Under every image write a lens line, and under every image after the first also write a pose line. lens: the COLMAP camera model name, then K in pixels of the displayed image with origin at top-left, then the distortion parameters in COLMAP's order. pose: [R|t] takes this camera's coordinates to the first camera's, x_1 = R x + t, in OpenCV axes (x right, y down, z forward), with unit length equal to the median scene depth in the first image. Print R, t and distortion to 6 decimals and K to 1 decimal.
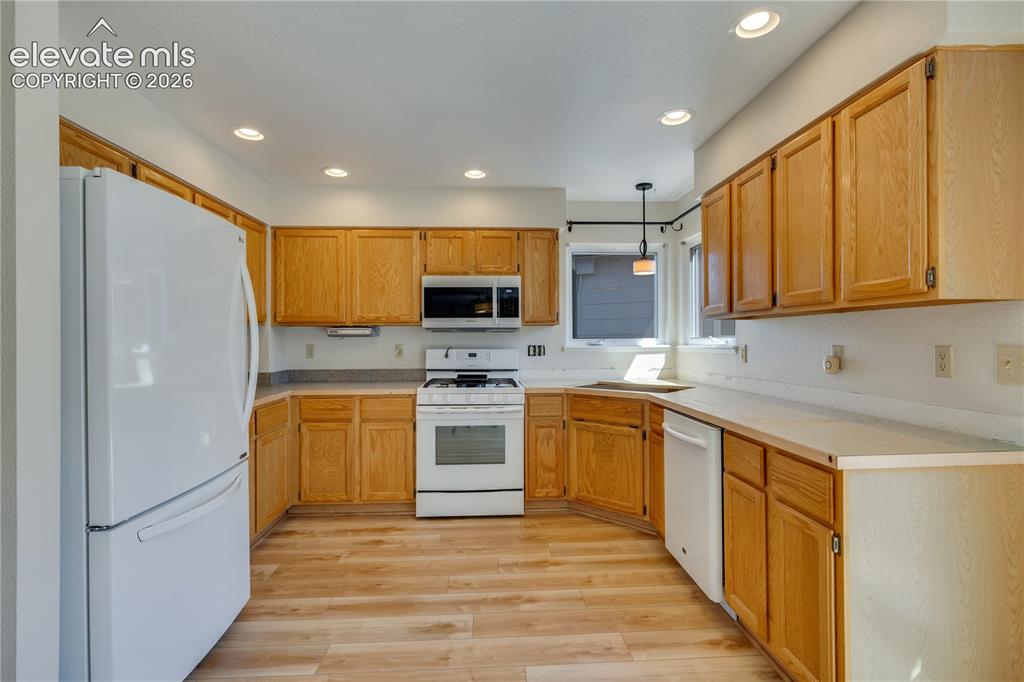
lens RADIAL K [[472.4, 0, 512.0], [0, 472.4, 337.4], [0, 0, 1]] dist [-0.006815, 0.000541]
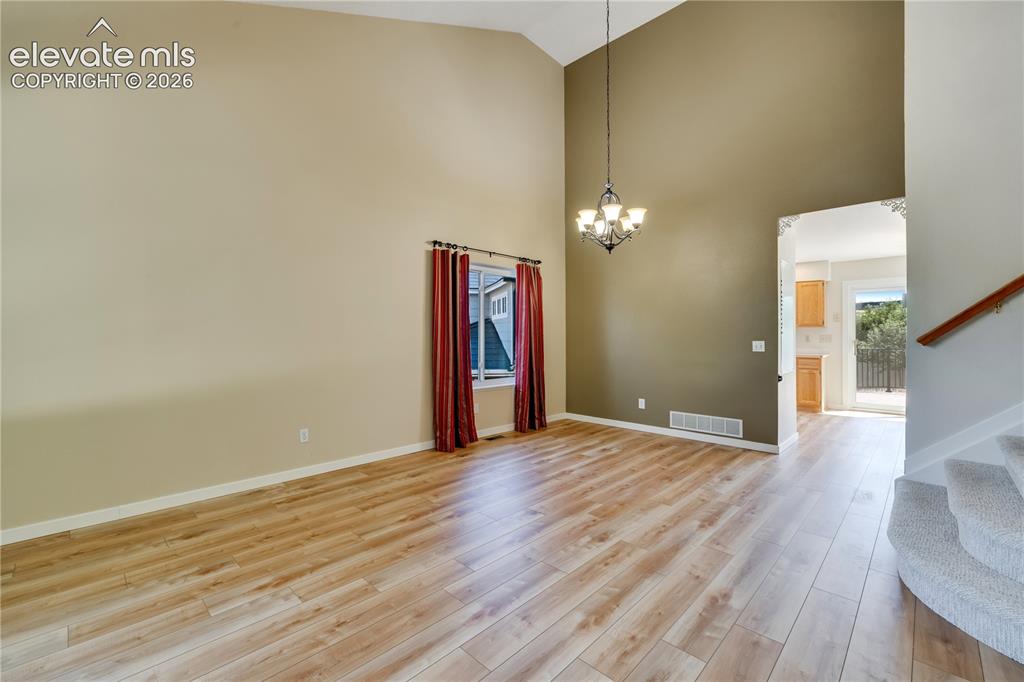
lens RADIAL K [[428.5, 0, 507.9], [0, 428.5, 344.3], [0, 0, 1]] dist [-0.000010, 0.000454]
pose [[0.732847, -0.008385, 0.680342, -2.157399], [-0.007734, 0.999757, 0.020653, 0.017923], [-0.680350, -0.020398, 0.732603, -0.058683]]
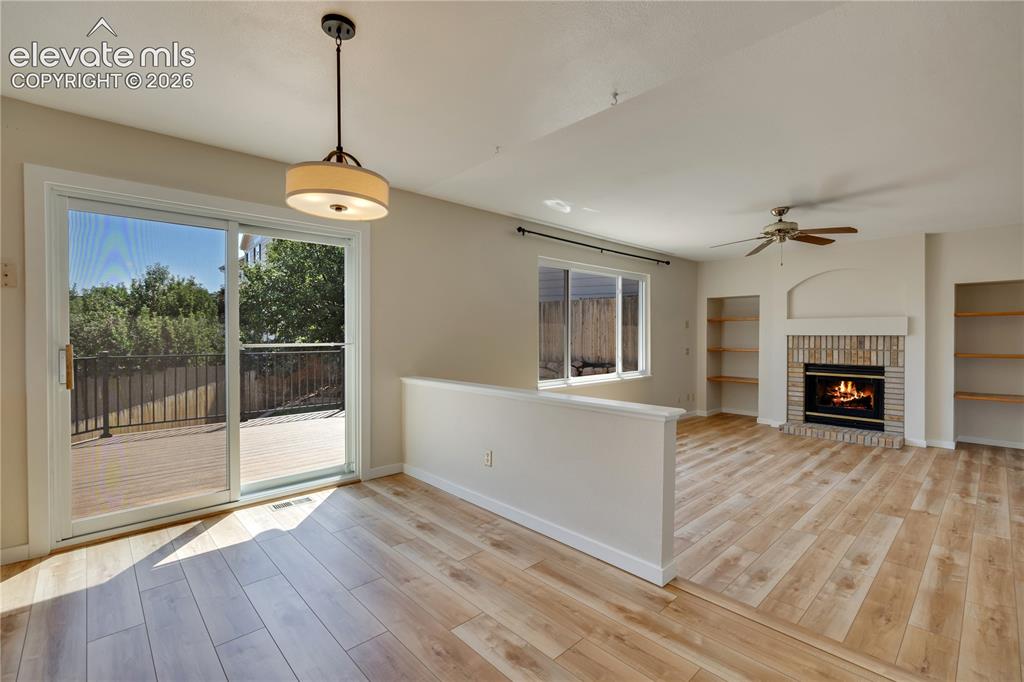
lens RADIAL K [[458.4, 0, 504.3], [0, 458.4, 335.9], [0, 0, 1]] dist [-0.005644, 0.002062]
pose [[-0.635150, 0.003734, 0.772380, -0.573236], [0.001549, 0.999992, -0.003560, 0.019477], [-0.772387, -0.001064, -0.635151, 0.234109]]
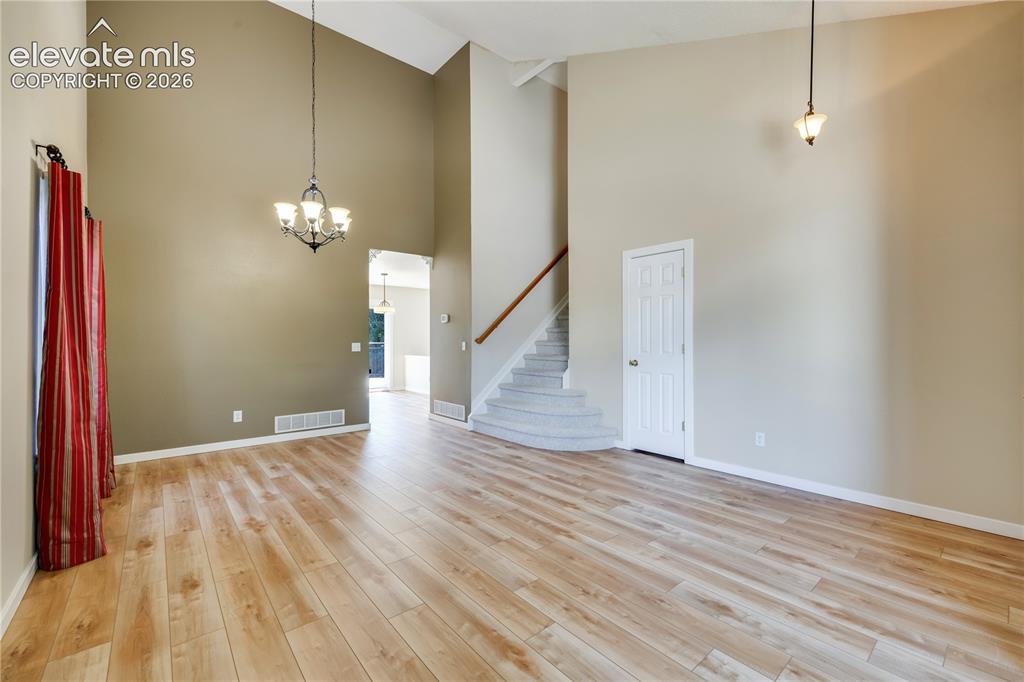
lens RADIAL K [[428.5, 0, 512.7], [0, 428.5, 344.7], [0, 0, 1]] dist [-0.000010, 0.000454]
pose [[-0.607381, -0.004929, 0.794395, -2.367770], [0.000543, 0.999978, 0.006620, 0.025525], [-0.794410, 0.004452, -0.607365, 0.924656]]
